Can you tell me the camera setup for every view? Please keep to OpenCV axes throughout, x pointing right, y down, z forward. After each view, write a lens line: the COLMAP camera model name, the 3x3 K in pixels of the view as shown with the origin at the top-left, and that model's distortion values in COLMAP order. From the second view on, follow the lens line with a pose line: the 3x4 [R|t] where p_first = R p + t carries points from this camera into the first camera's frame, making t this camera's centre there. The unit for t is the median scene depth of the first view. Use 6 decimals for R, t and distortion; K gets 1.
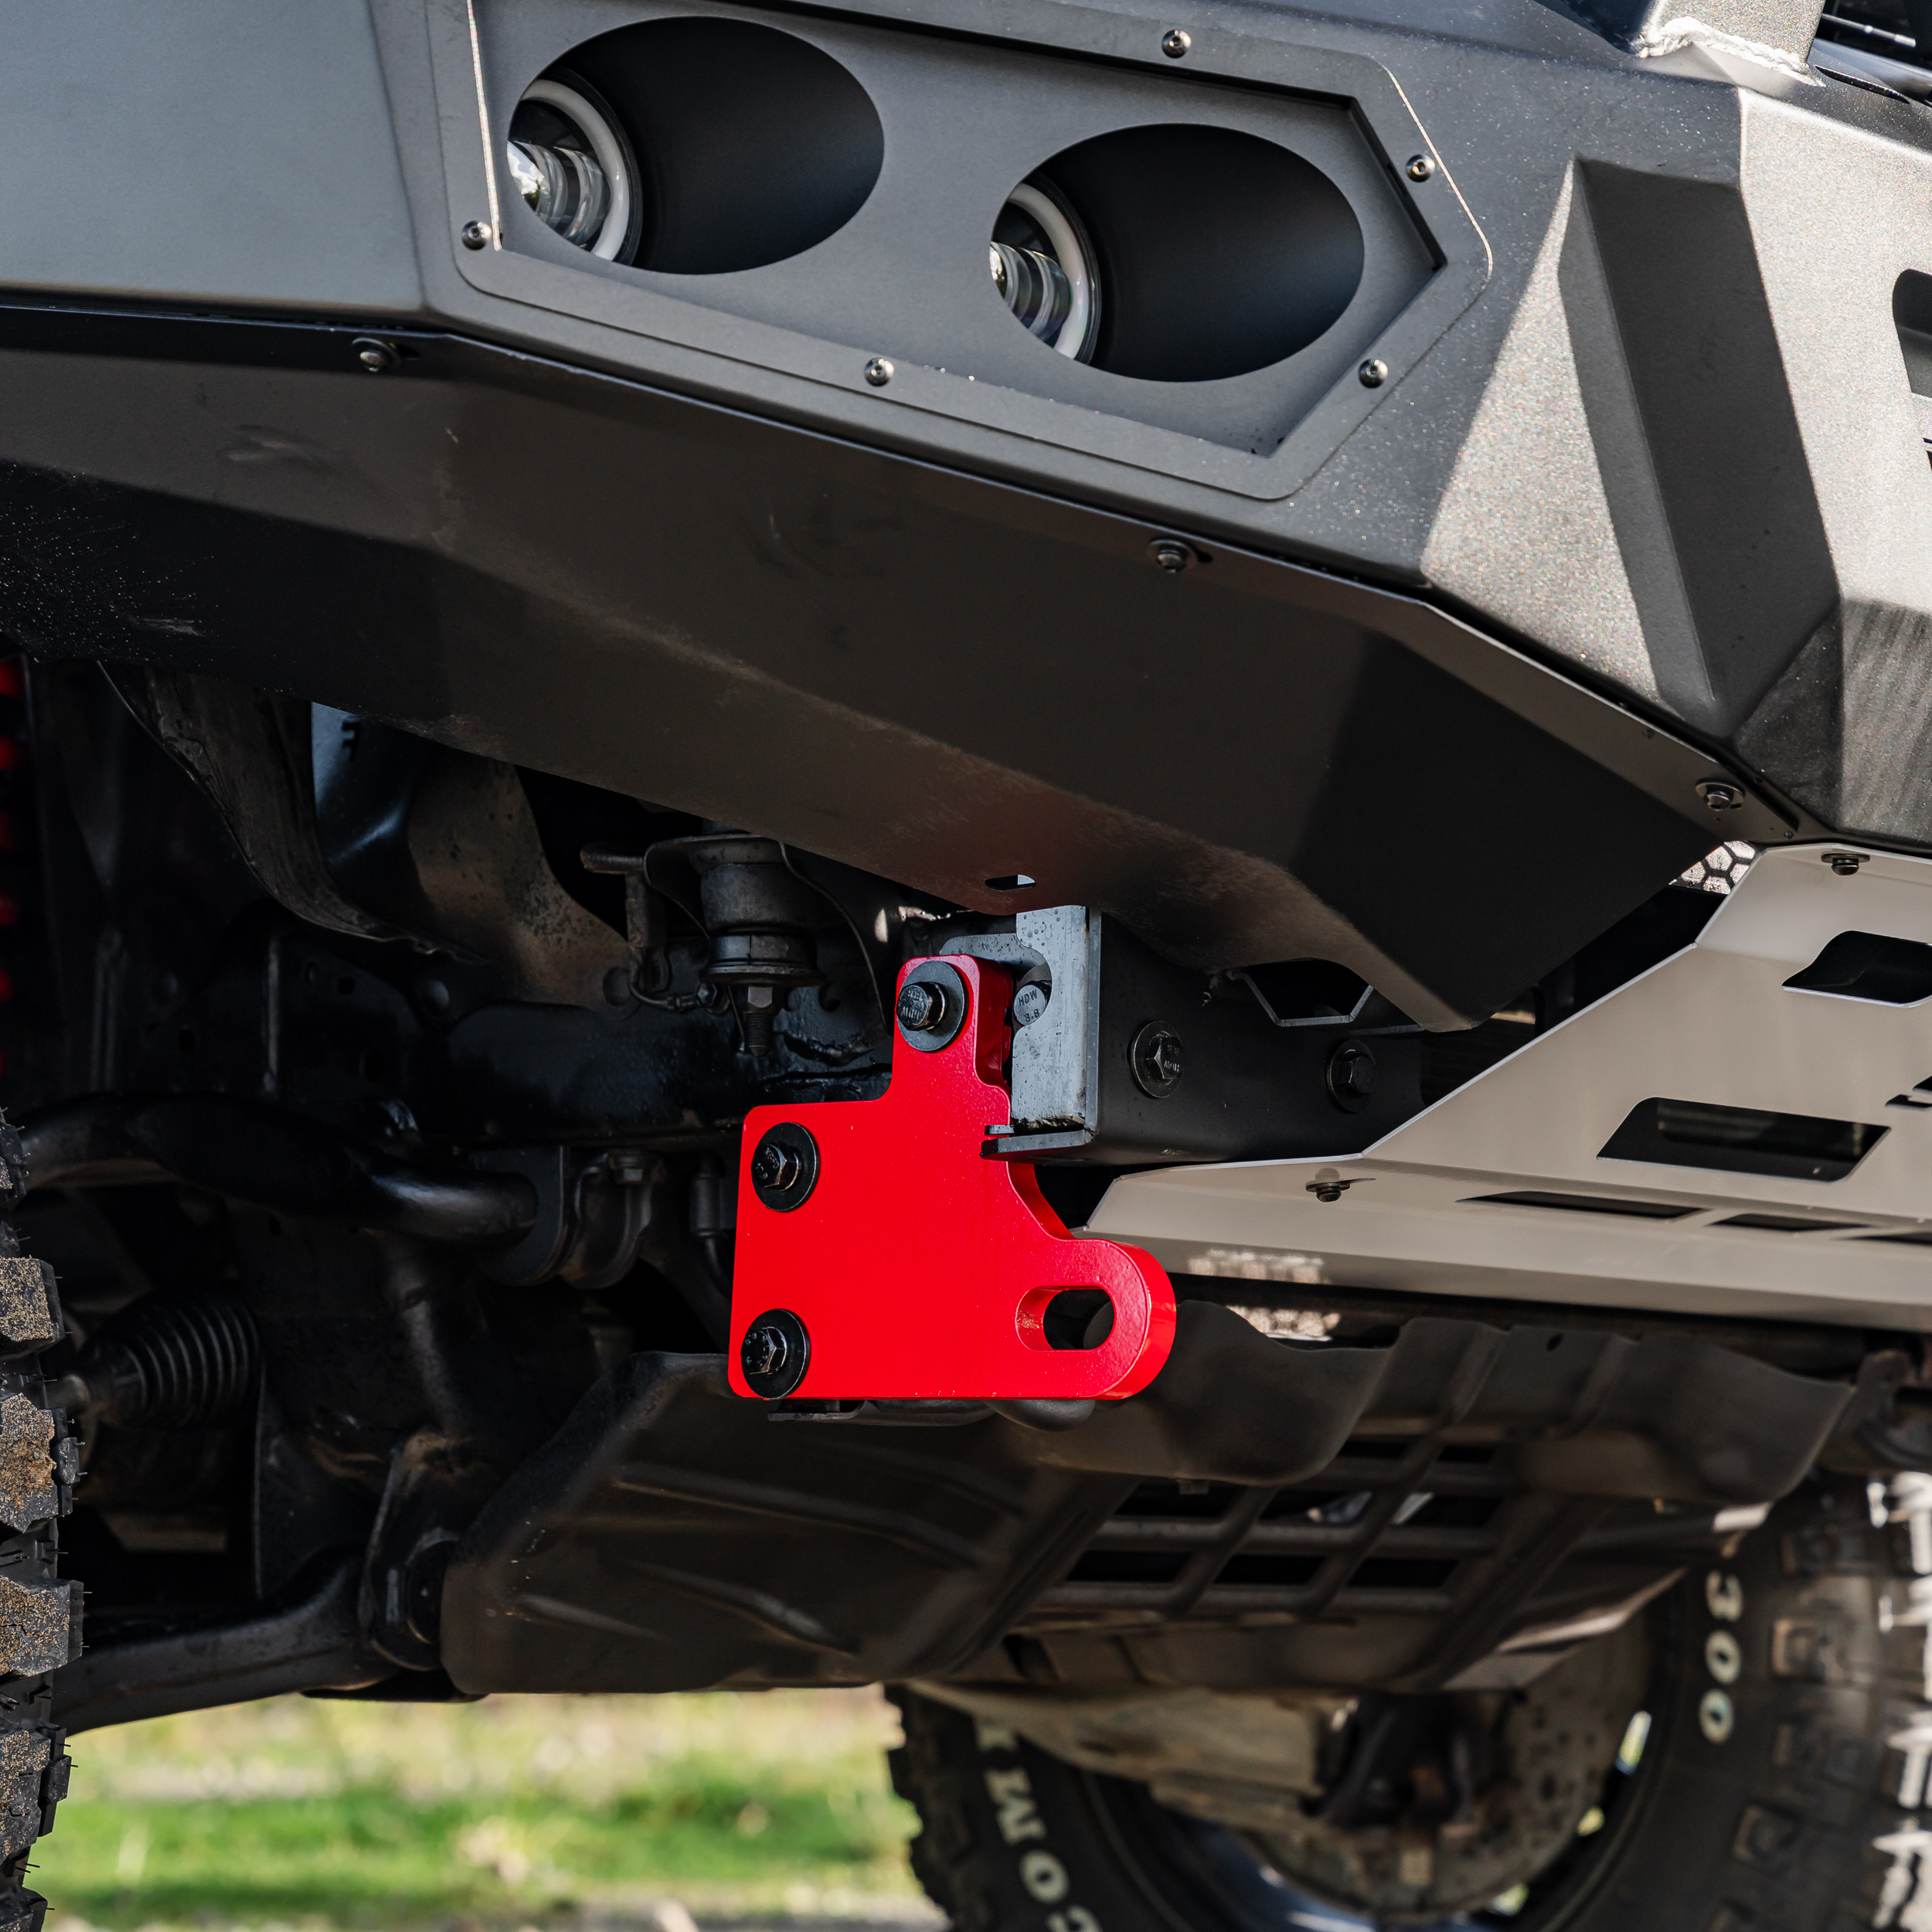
lens RADIAL K [[5762.1, 0, 923.5], [0, 5762.1, 964.4], [0, 0, 1]] dist [0.122649, -1.224386]
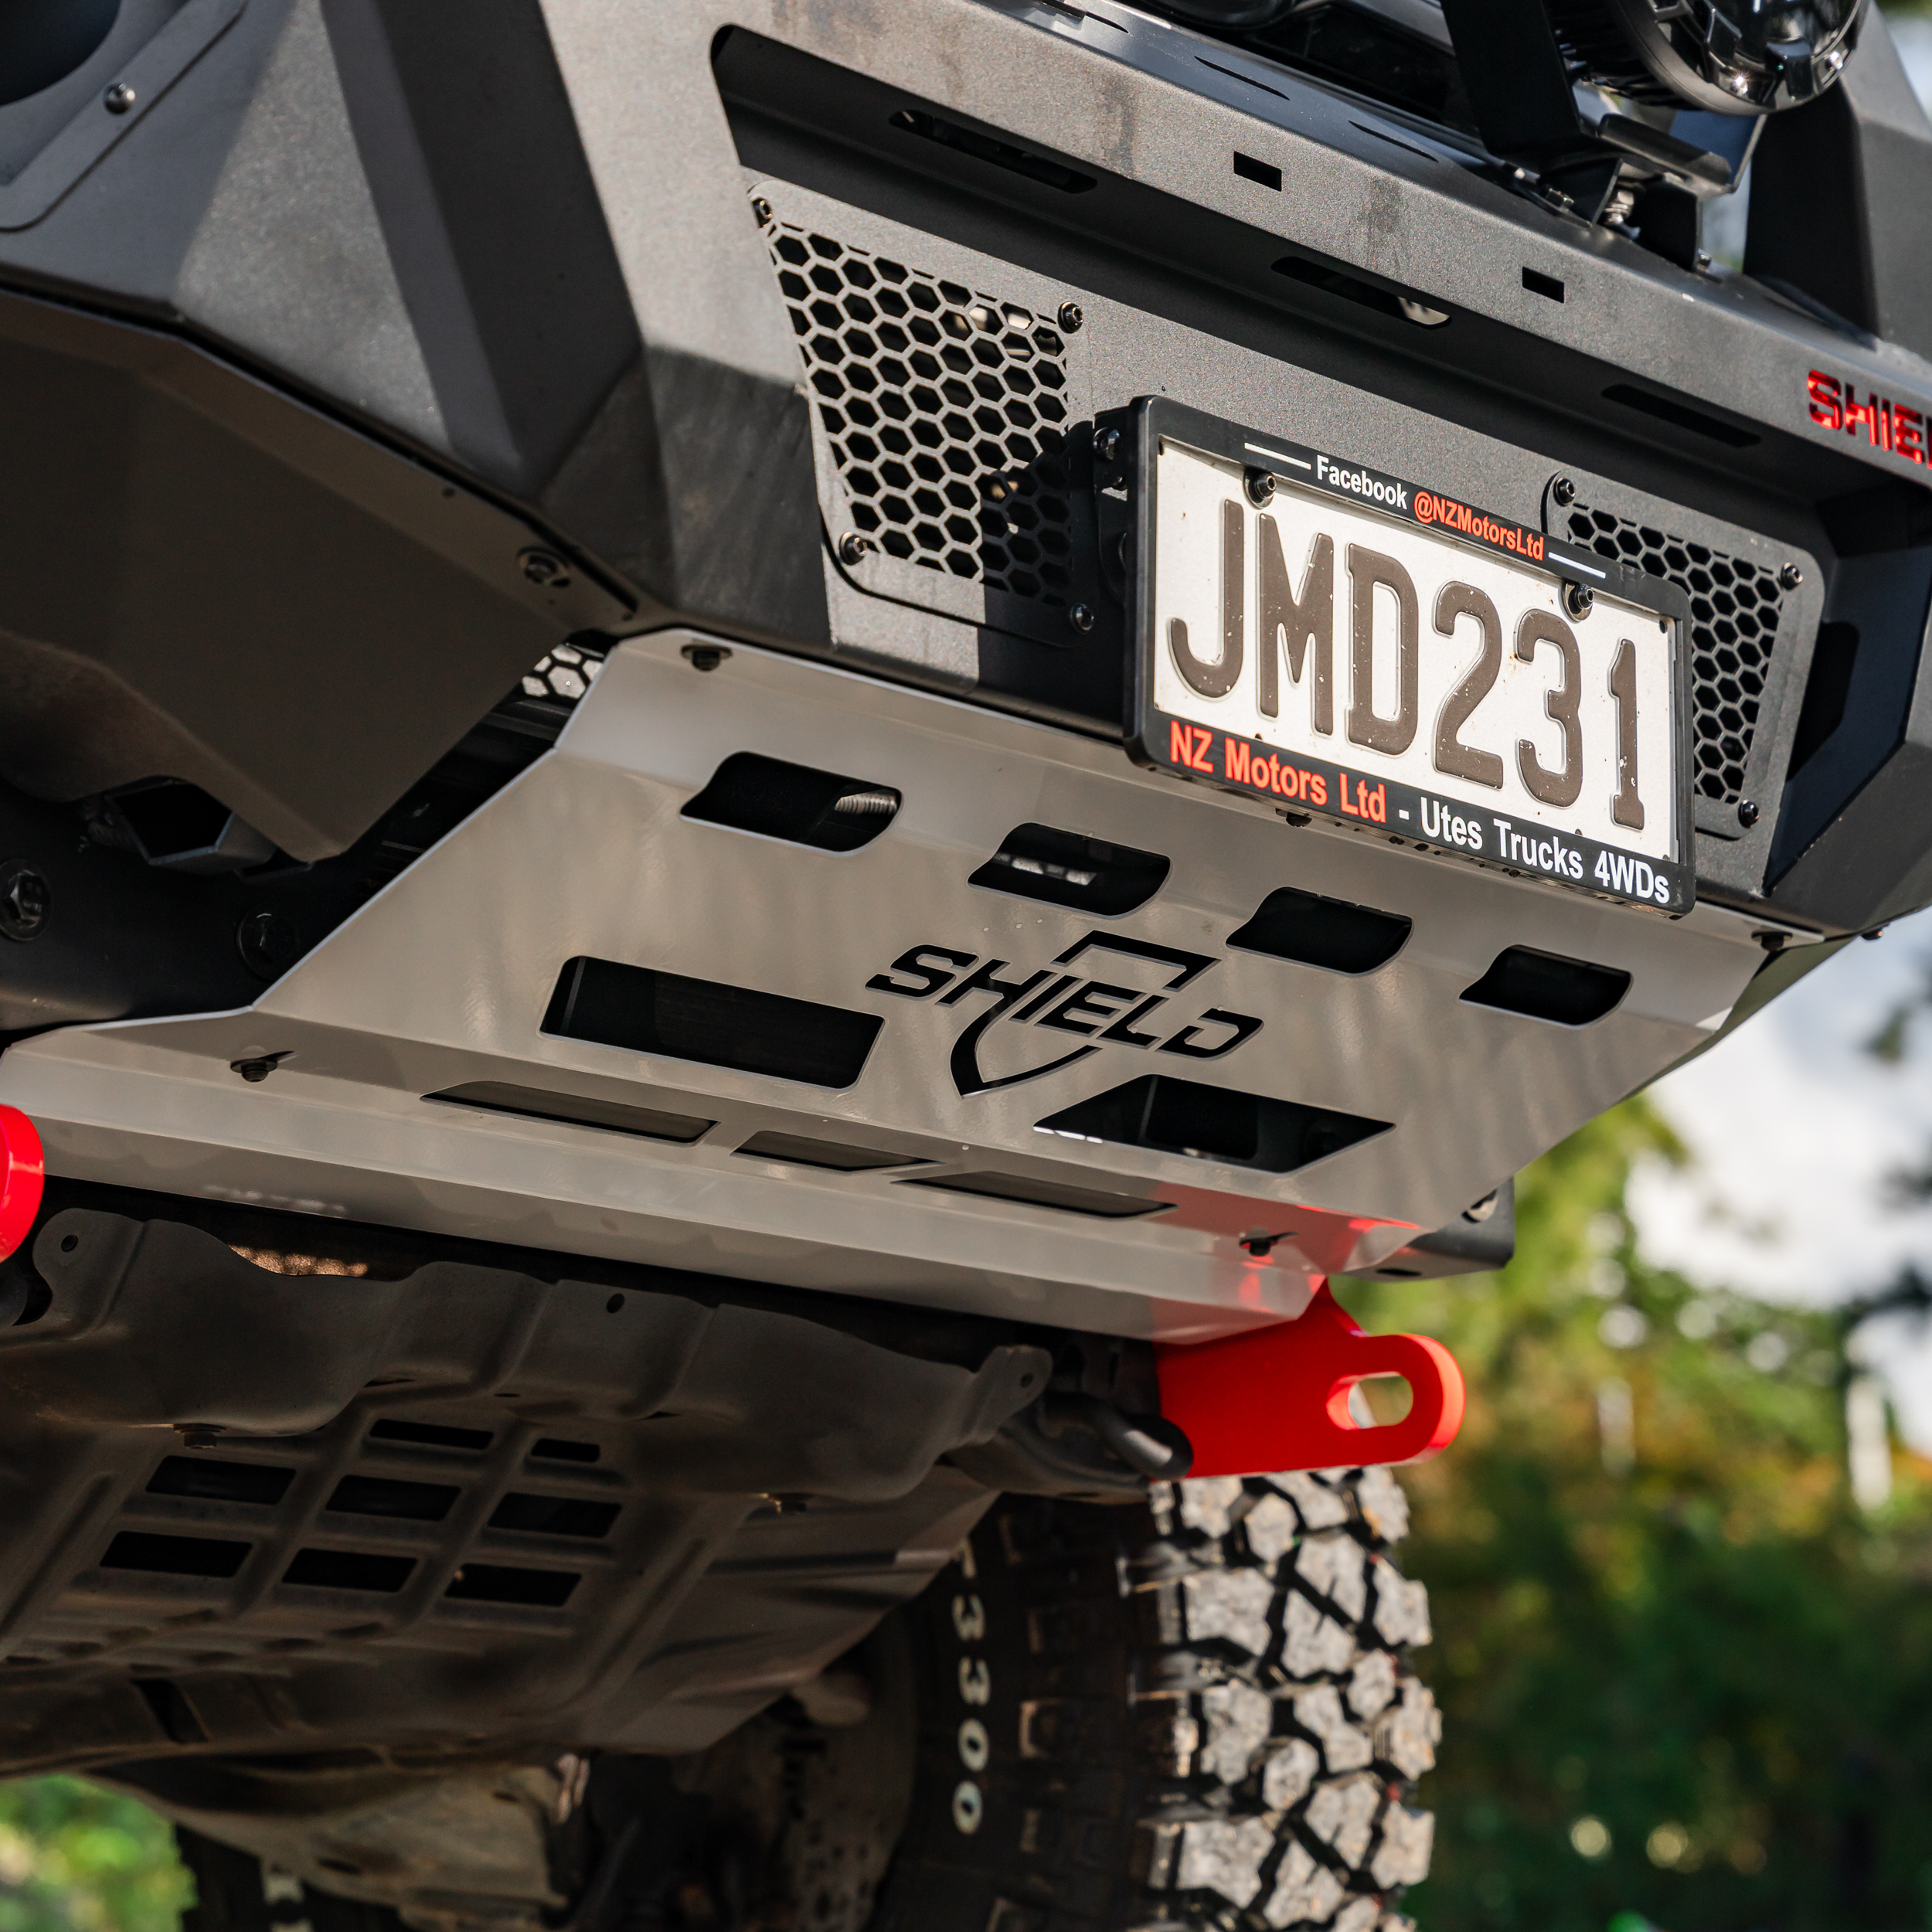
lens RADIAL K [[5734.6, 0, 966.0], [0, 5734.6, 966.0], [0, 0, 1]] dist [0.029488, 0.243329]
pose [[0.999497, -0.016345, 0.027172, 0.166779], [0.018706, 0.995852, -0.089046, 0.111705], [-0.025604, 0.089510, 0.995657, 0.059543]]
